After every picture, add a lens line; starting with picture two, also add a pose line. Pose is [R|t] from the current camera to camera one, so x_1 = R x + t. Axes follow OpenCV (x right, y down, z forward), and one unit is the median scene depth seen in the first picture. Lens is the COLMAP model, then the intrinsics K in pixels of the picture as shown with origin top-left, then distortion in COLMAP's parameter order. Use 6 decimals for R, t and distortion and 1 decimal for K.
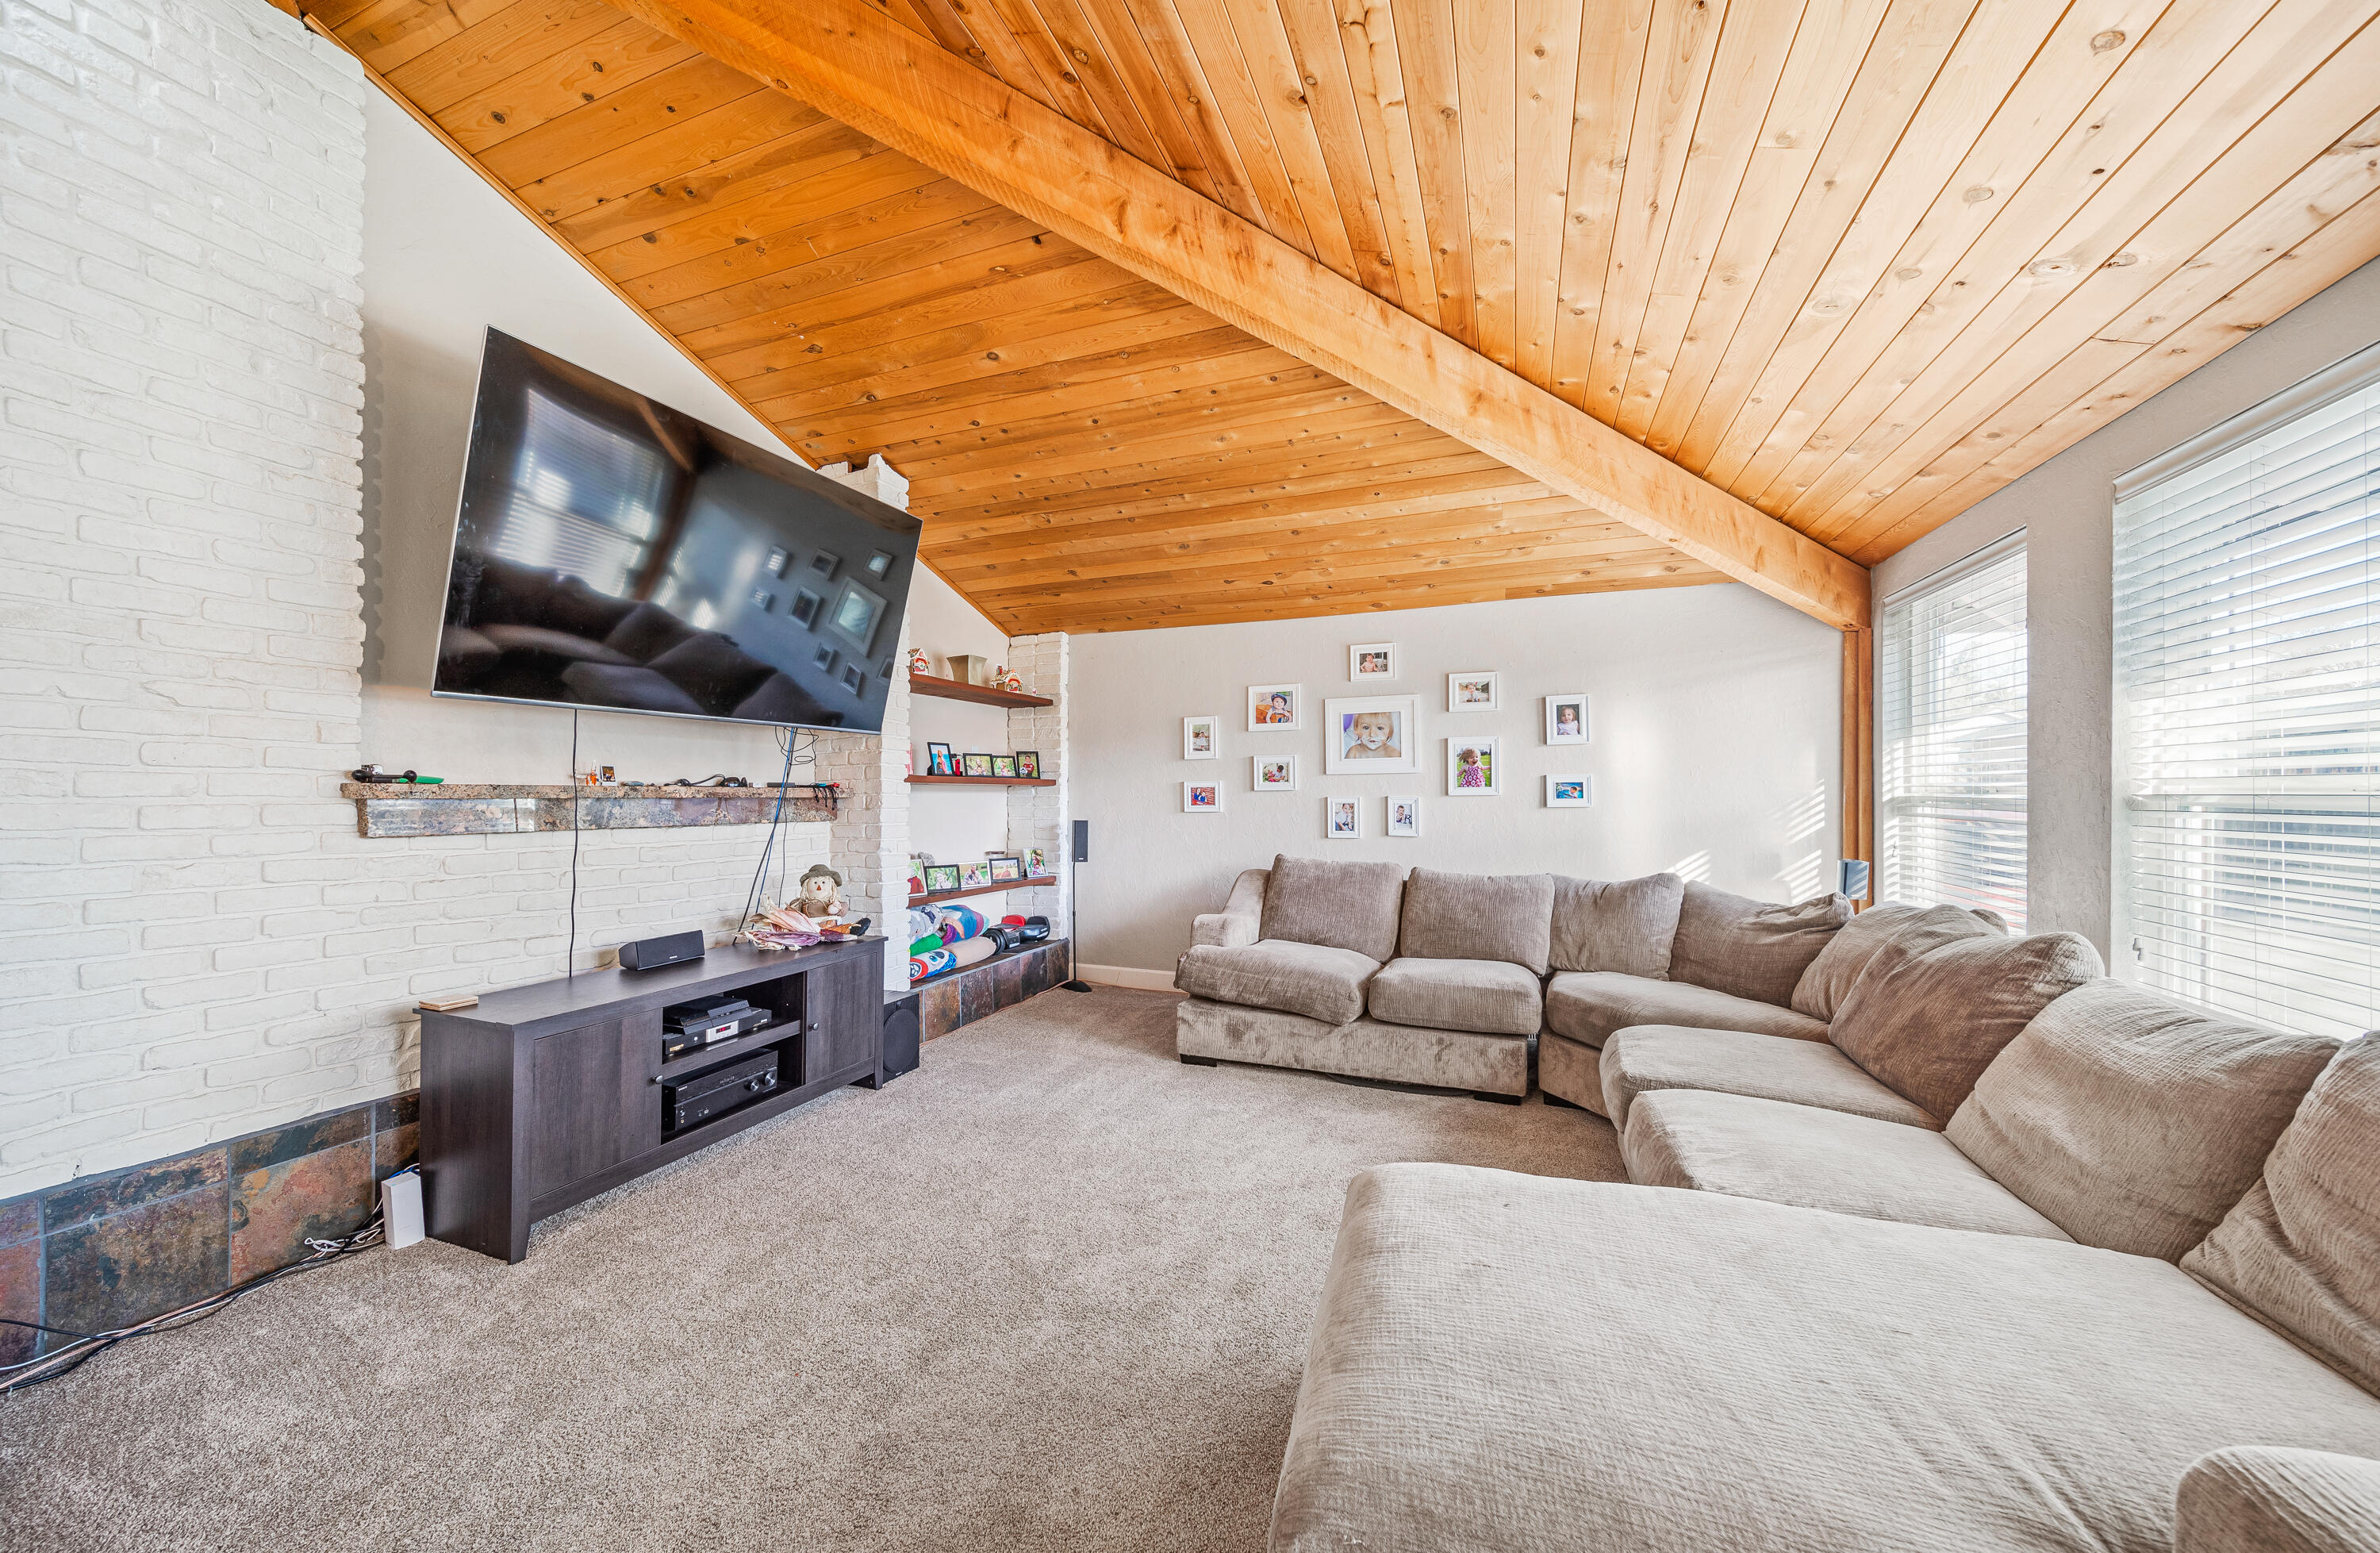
lens RADIAL K [[843.3, 0, 1186.0], [0, 843.3, 778.4], [0, 0, 1]] dist [-0.003124, -0.000735]
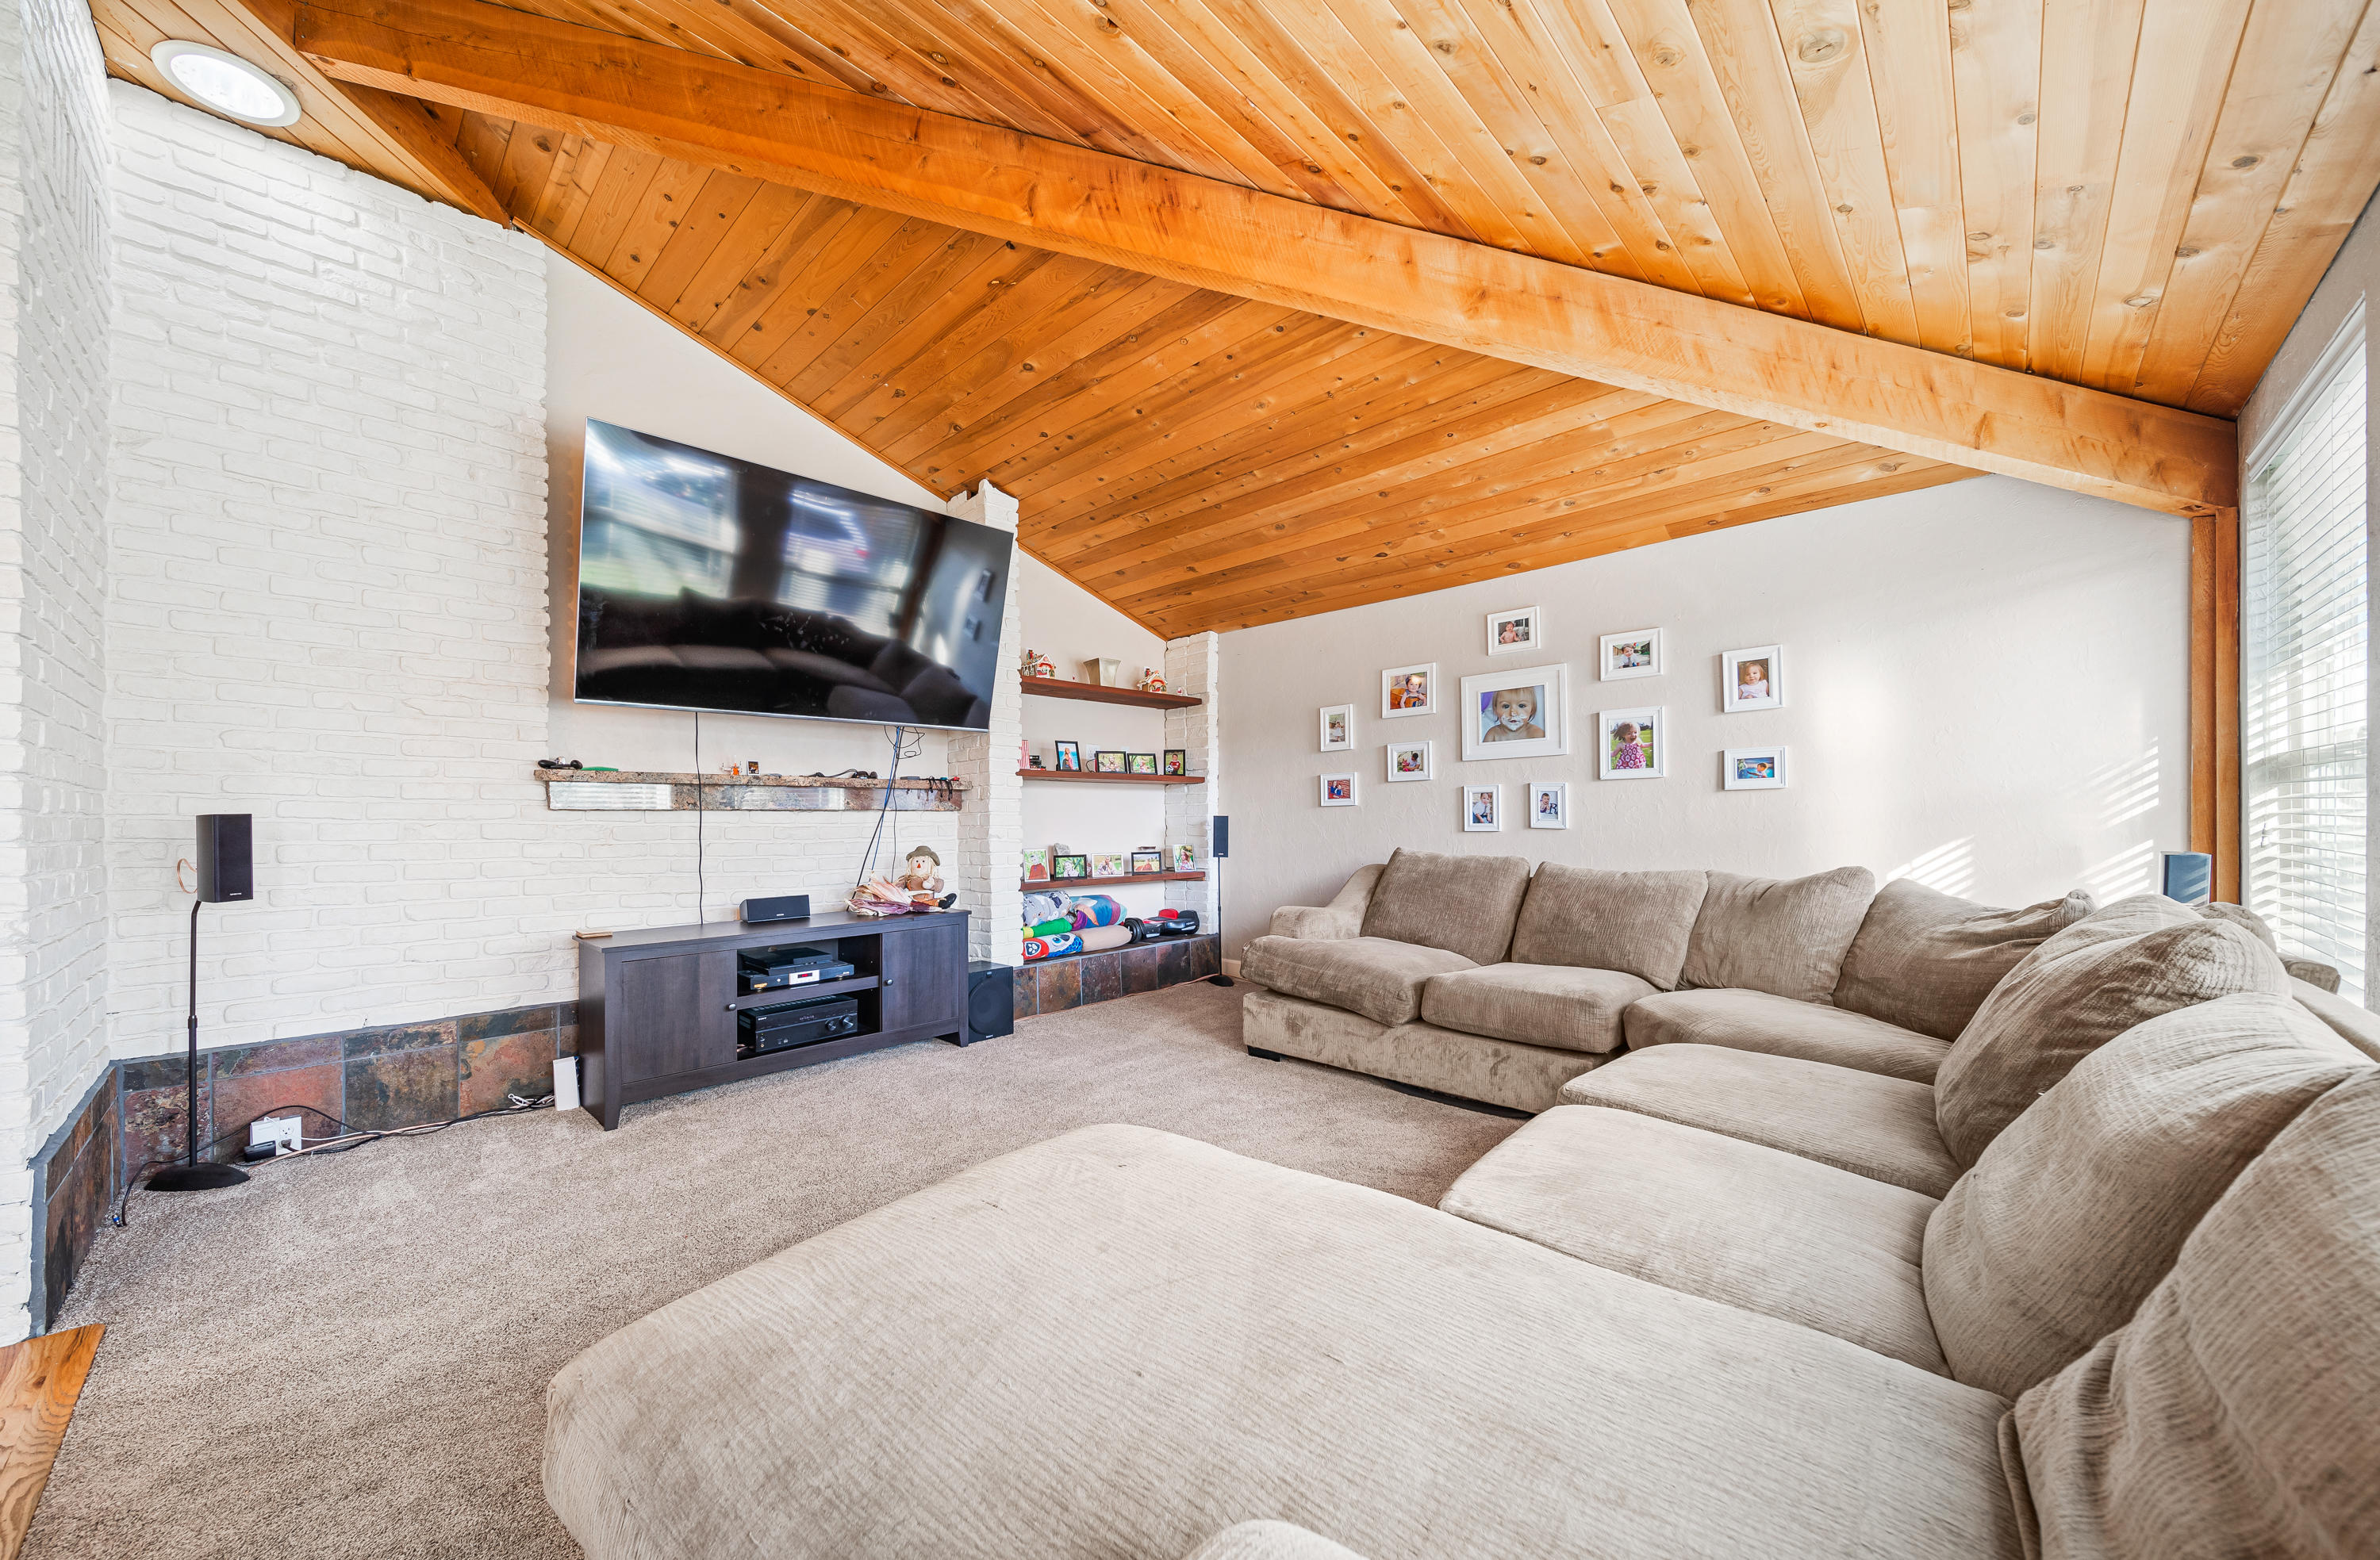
lens RADIAL K [[846.2, 0, 1189.5], [0, 846.2, 804.1], [0, 0, 1]] dist [-0.001774, -0.000852]
pose [[0.926398, -0.013073, -0.376319, 0.362169], [0.015214, 0.999881, 0.002718, 0.052606], [0.376239, -0.008243, 0.926486, 0.083961]]
